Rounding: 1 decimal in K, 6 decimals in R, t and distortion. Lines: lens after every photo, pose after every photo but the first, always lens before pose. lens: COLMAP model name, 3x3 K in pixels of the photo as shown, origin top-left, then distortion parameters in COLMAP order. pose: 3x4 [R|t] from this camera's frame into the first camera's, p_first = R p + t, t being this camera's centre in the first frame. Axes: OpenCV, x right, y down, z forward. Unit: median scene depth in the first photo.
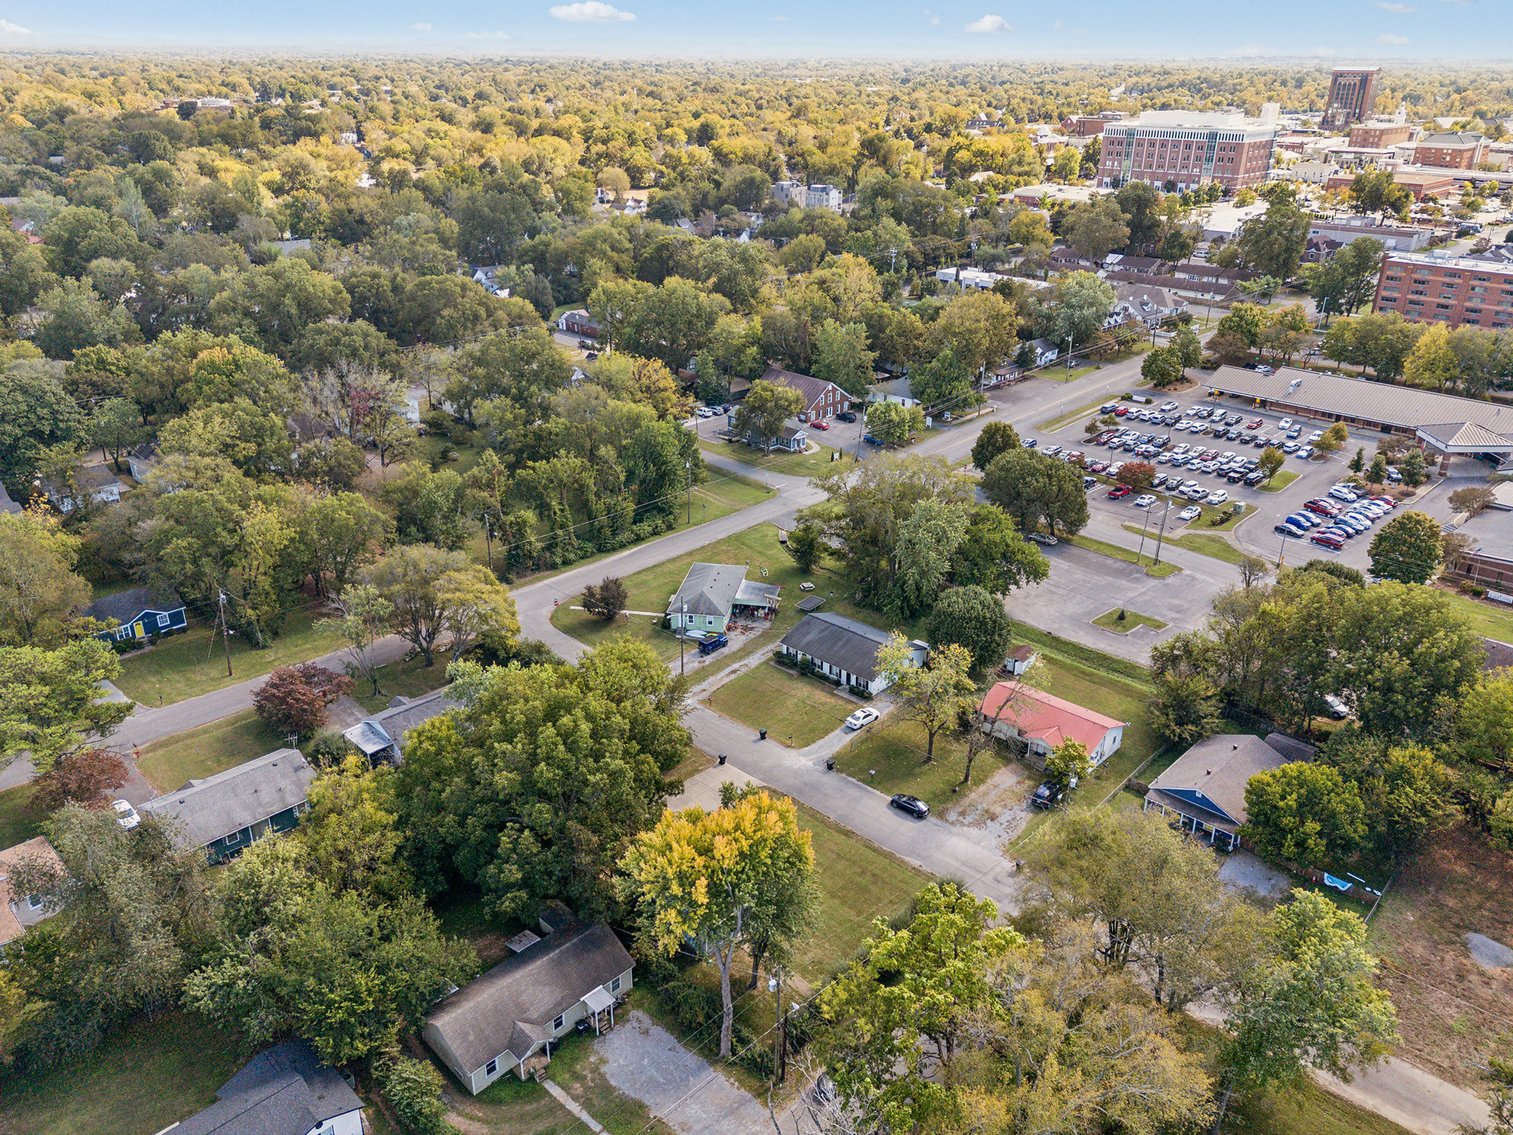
lens RADIAL K [[1124.7, 0, 753.6], [0, 1124.7, 580.5], [0, 0, 1]] dist [0.084889, -0.085769]
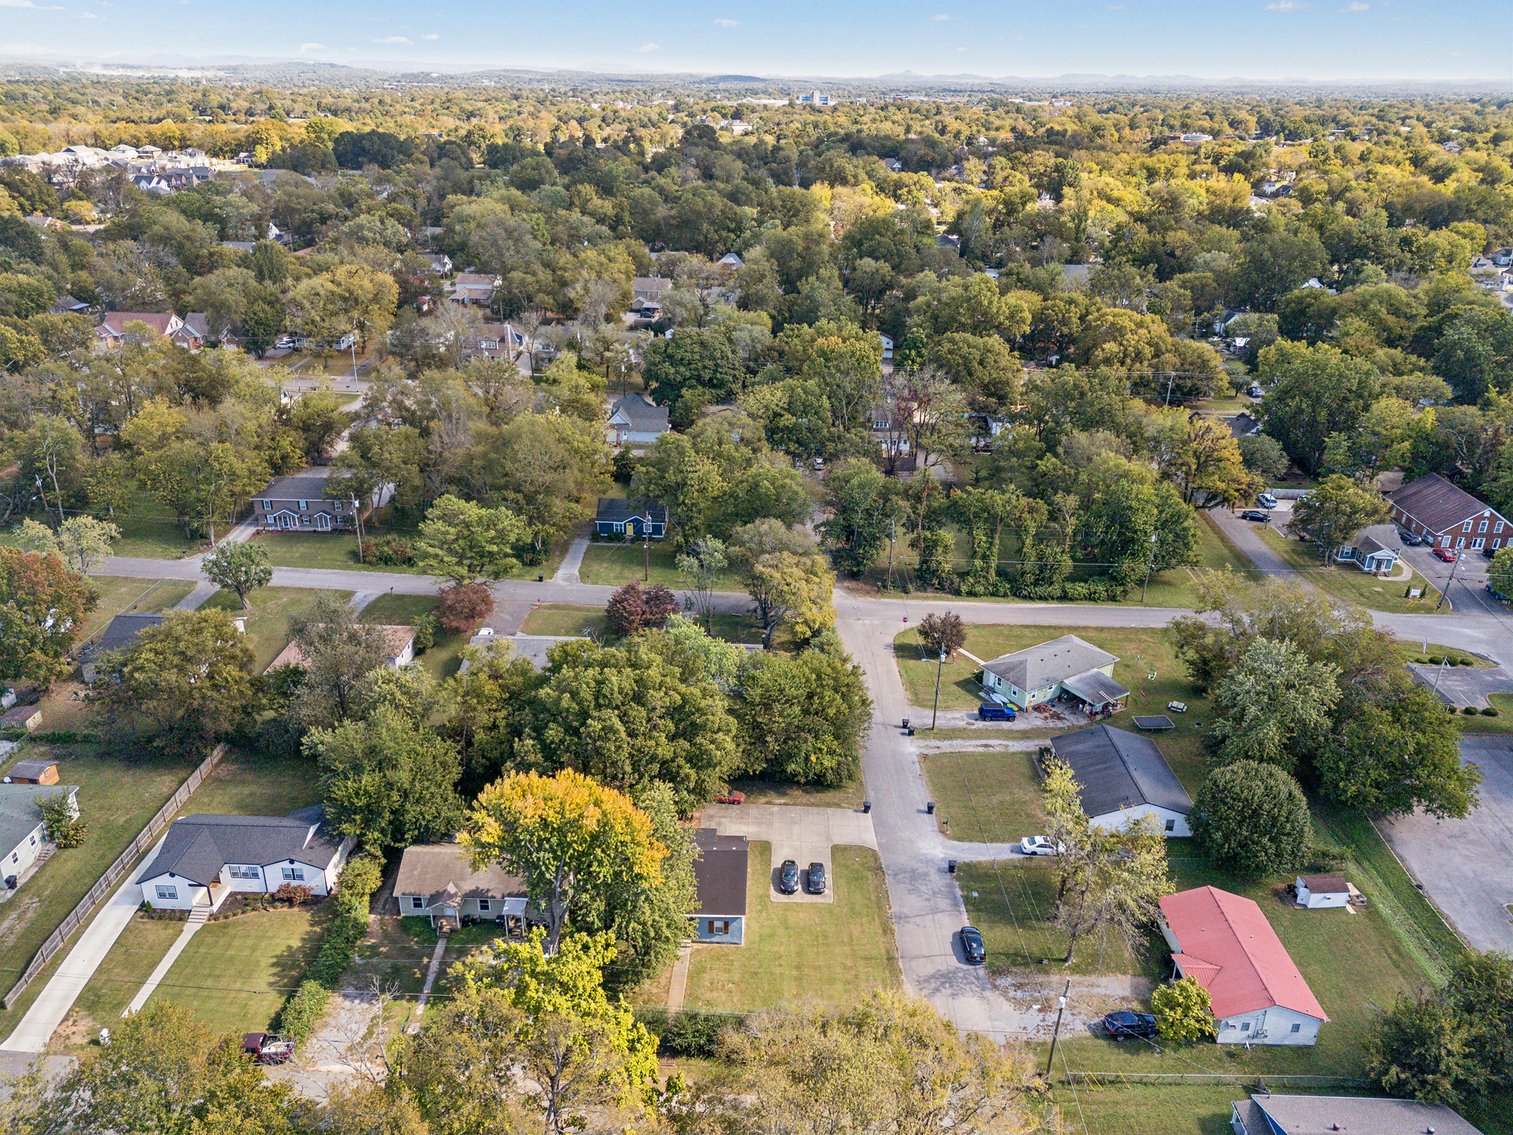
lens RADIAL K [[1098.4, 0, 756.2], [0, 1098.4, 573.9], [0, 0, 1]] dist [0.091378, -0.098221]
pose [[0.682623, 0.303081, -0.664957, 0.320486], [-0.319338, 0.942177, 0.101614, -0.064989], [0.657304, 0.142982, 0.739937, 0.140896]]
